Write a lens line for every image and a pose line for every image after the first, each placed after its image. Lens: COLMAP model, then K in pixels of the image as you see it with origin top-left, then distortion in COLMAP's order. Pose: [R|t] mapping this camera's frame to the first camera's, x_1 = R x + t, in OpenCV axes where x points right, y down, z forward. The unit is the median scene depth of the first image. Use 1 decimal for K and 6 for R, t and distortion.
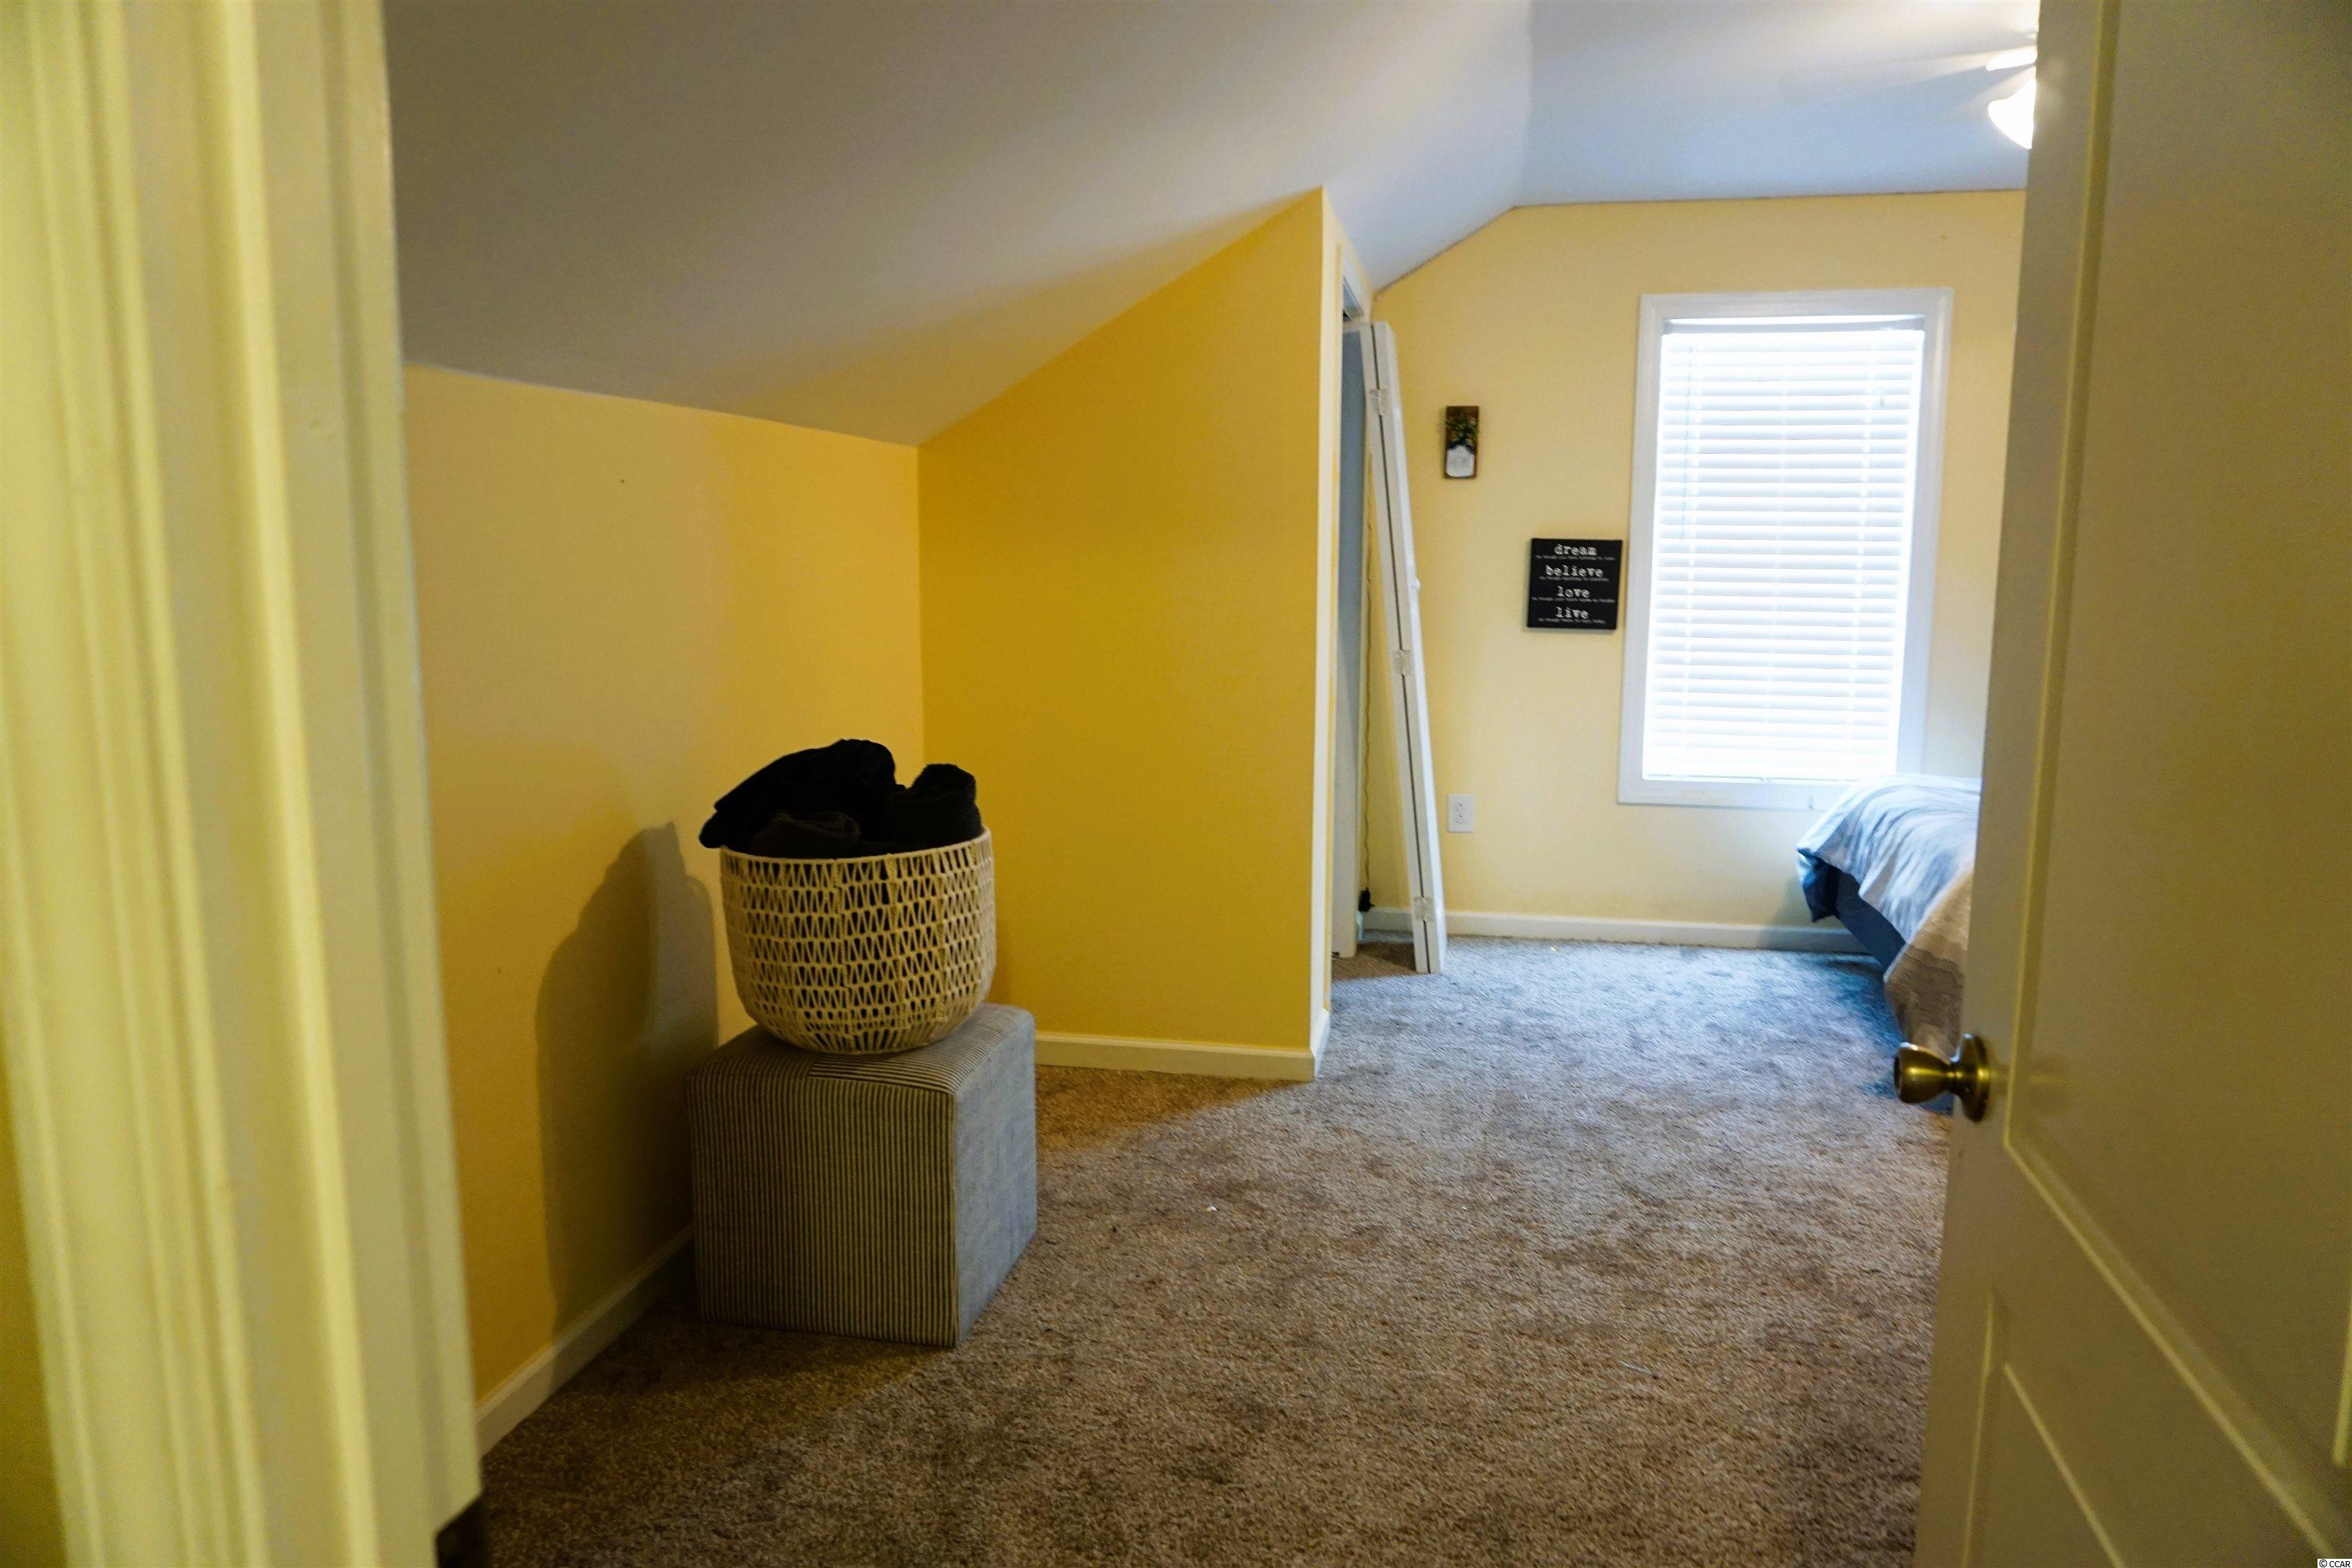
lens RADIAL K [[1567.5, 0, 1192.8], [0, 1567.5, 780.5], [0, 0, 1]] dist [-0.050386, 0.037385]
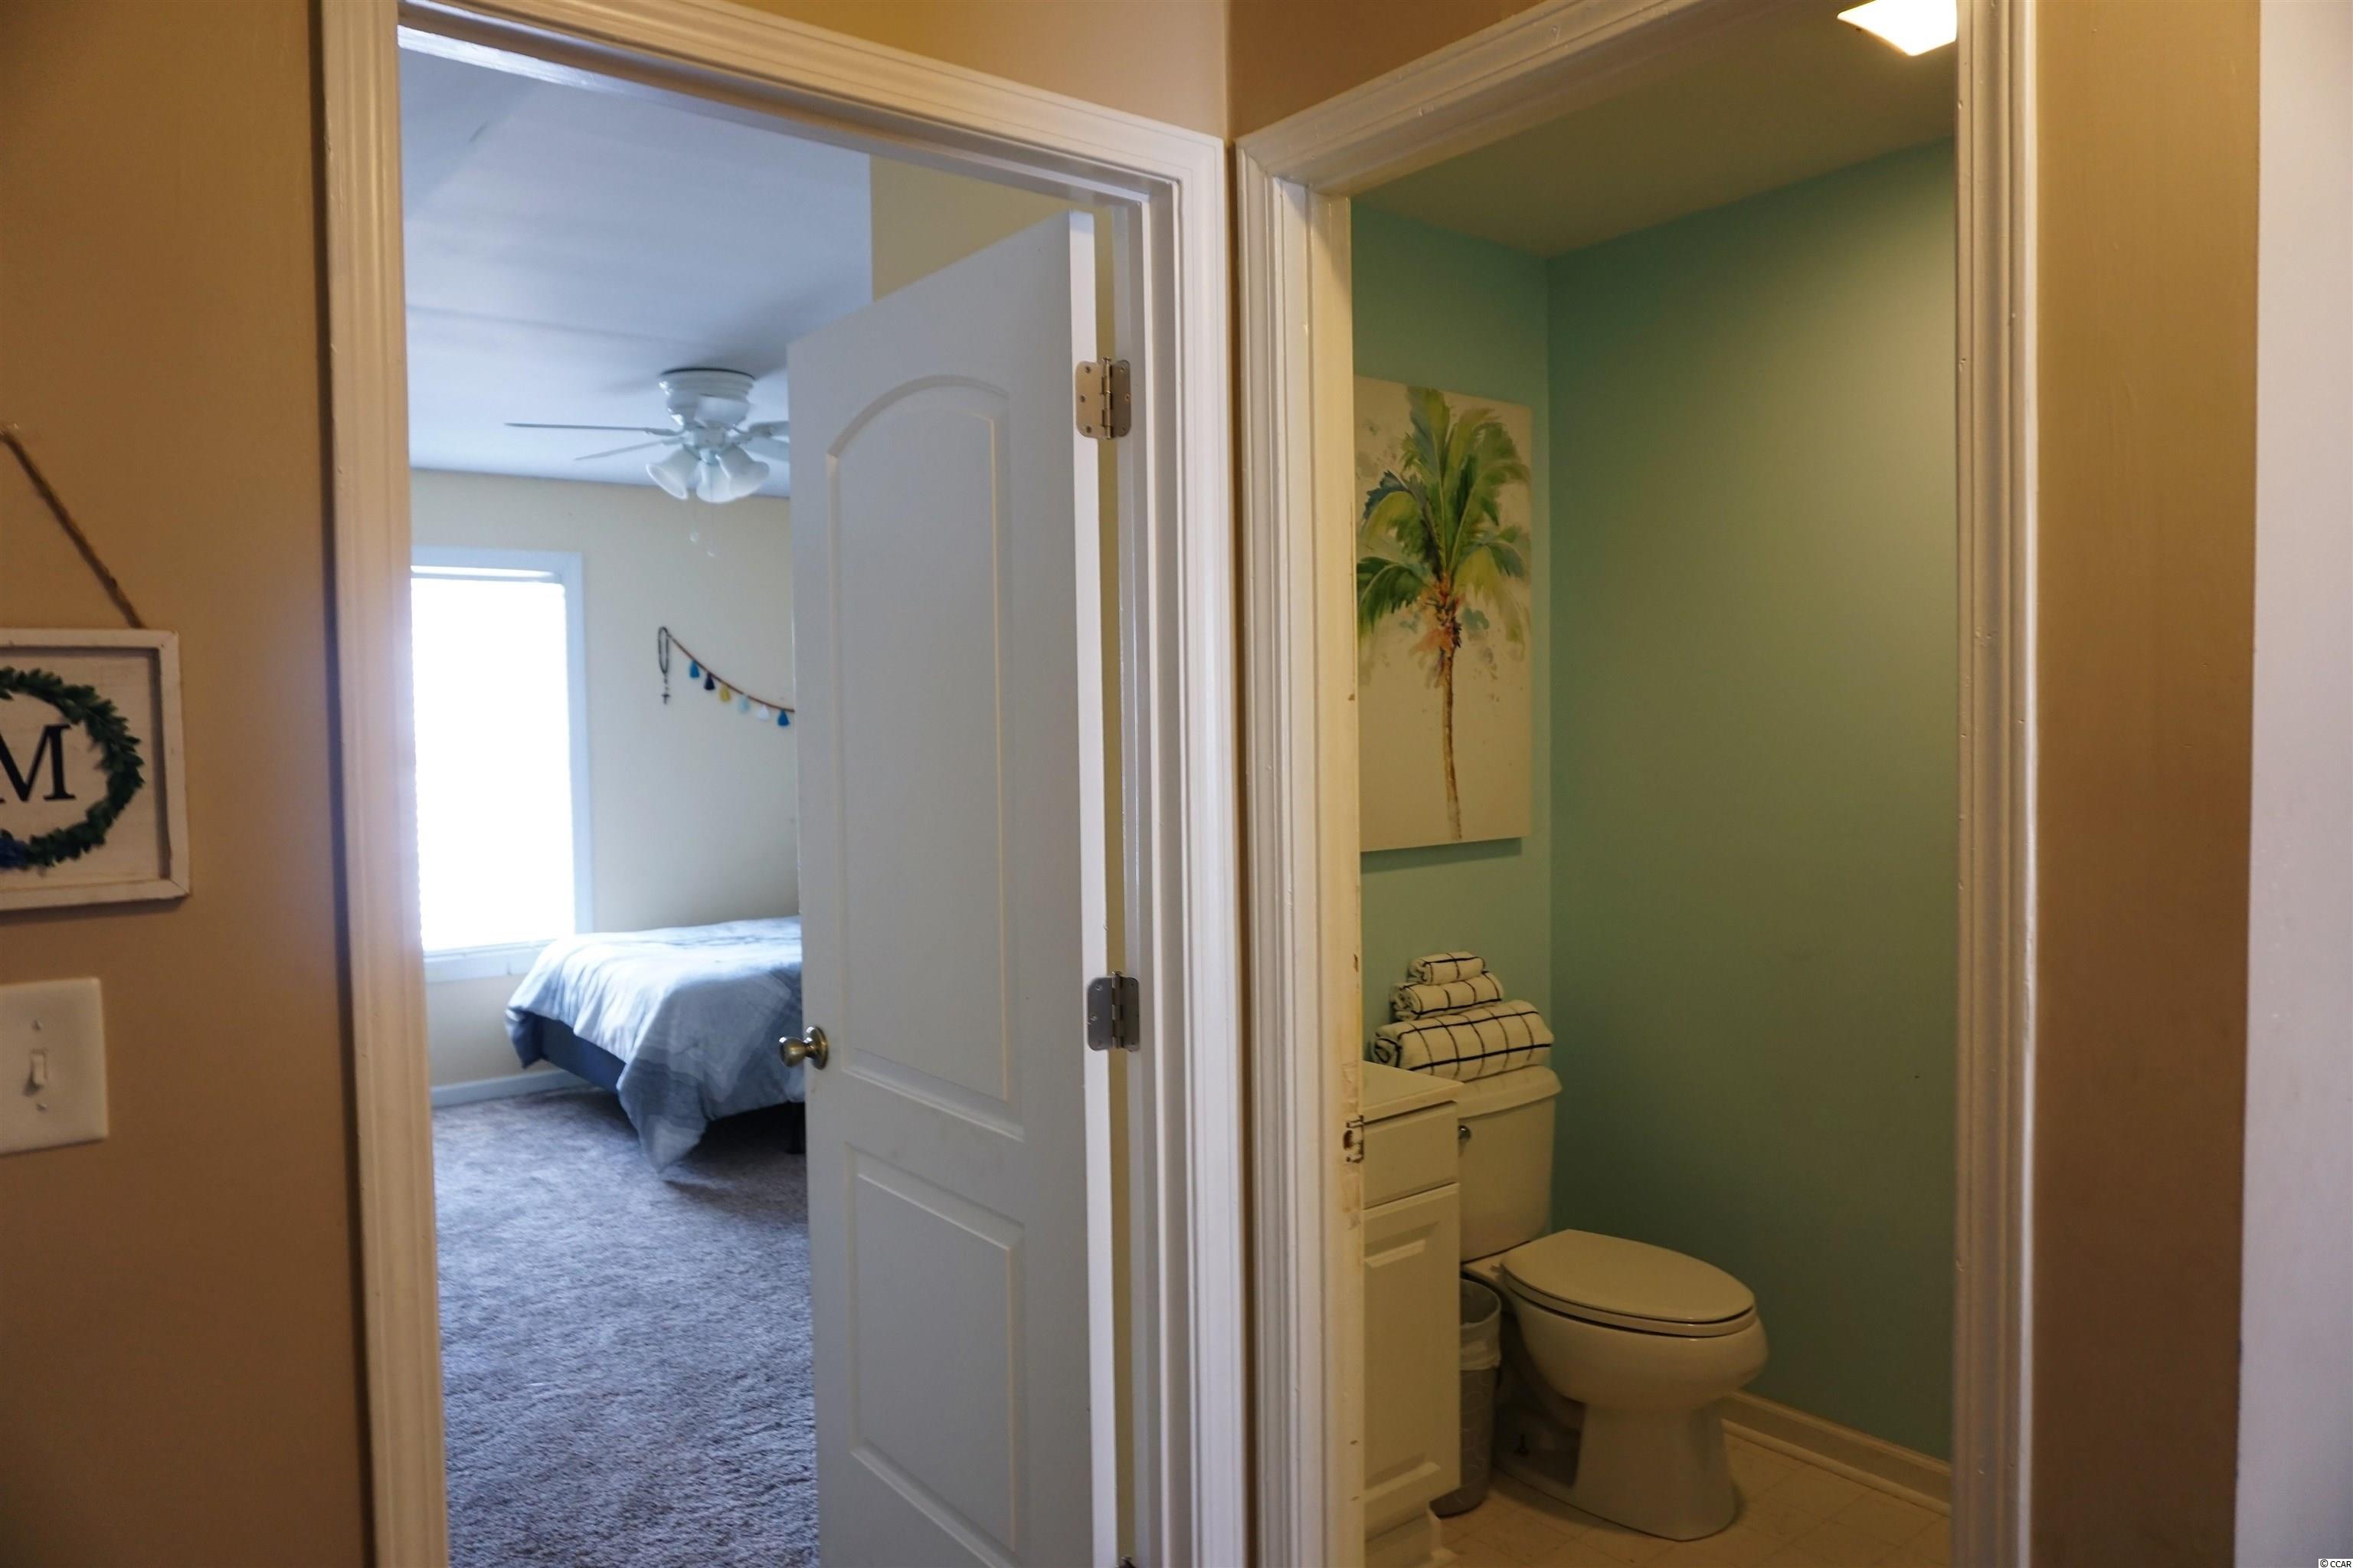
lens RADIAL K [[1595.5, 0, 1163.4], [0, 1595.5, 792.8], [0, 0, 1]] dist [-0.049141, -0.000424]
pose [[0.651247, -0.049058, 0.757279, -0.210645], [0.132100, 0.990001, -0.049469, 0.007175], [-0.747280, 0.132253, 0.651215, -0.202461]]
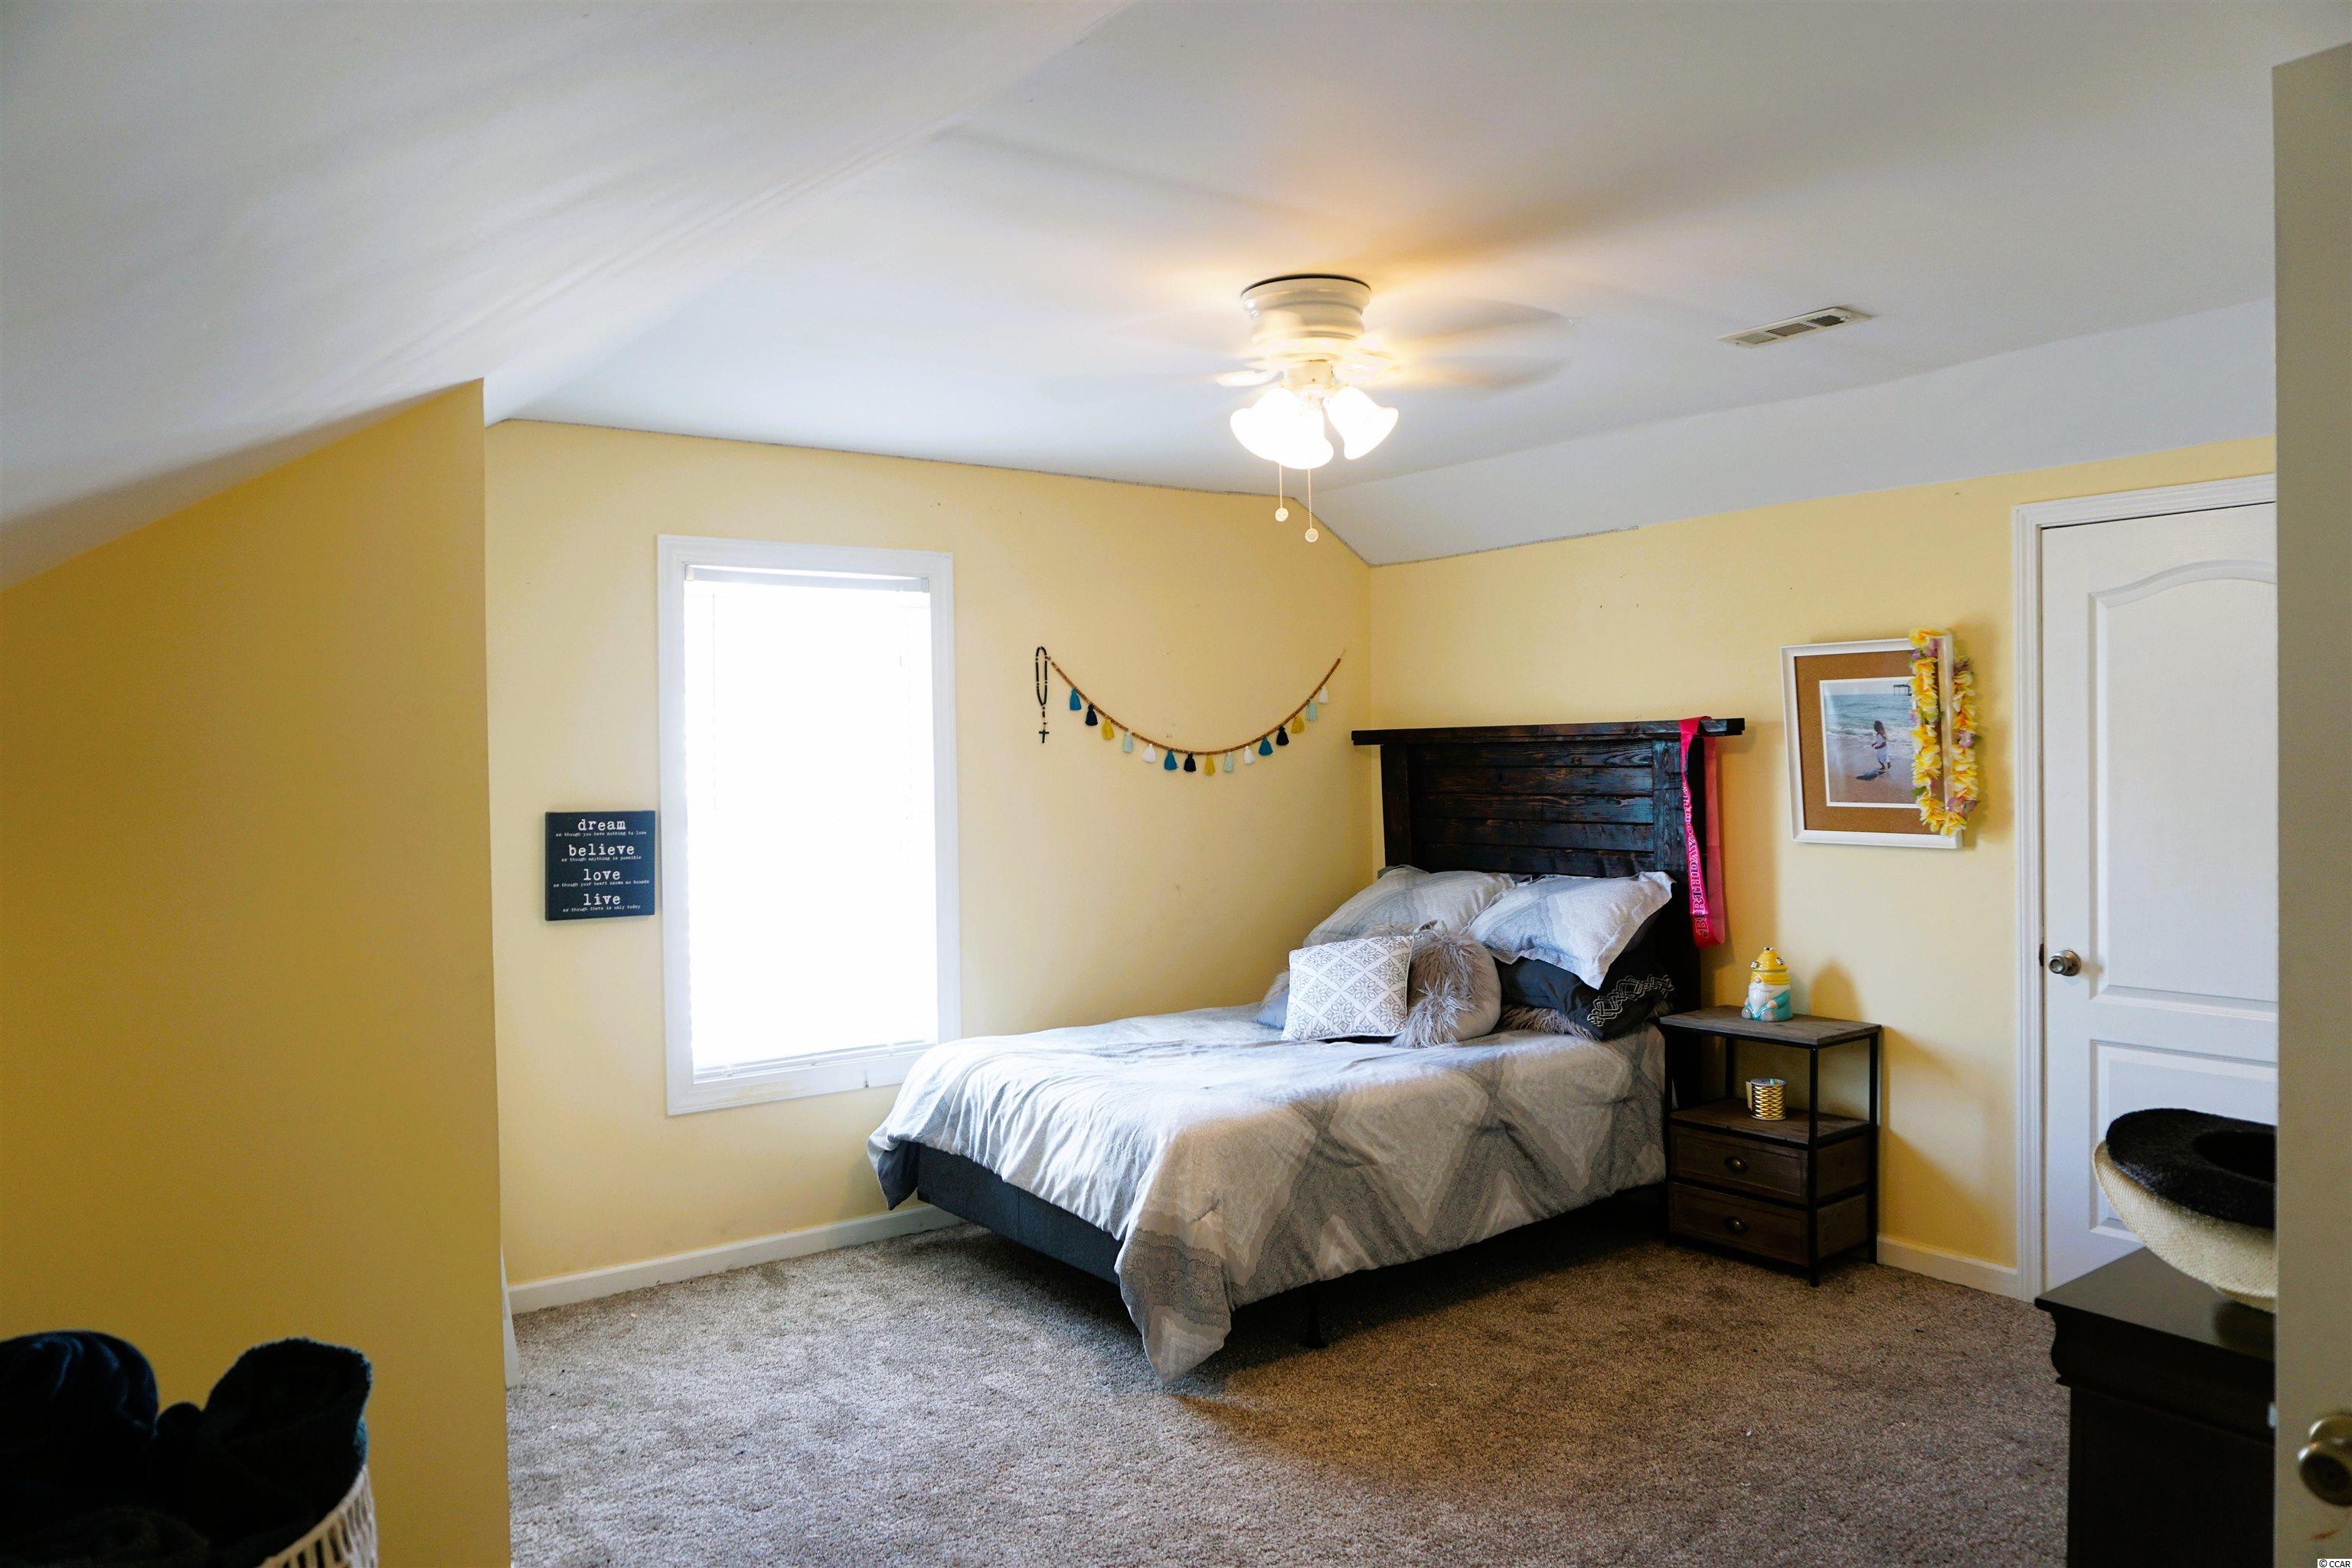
lens RADIAL K [[1594.7, 0, 1163.0], [0, 1594.7, 792.8], [0, 0, 1]] dist [-0.049141, -0.000424]
pose [[0.669150, -0.030659, 0.742495, -0.210411], [0.126726, 0.989221, -0.073362, -0.072847], [-0.732242, 0.143184, 0.665823, 0.239535]]
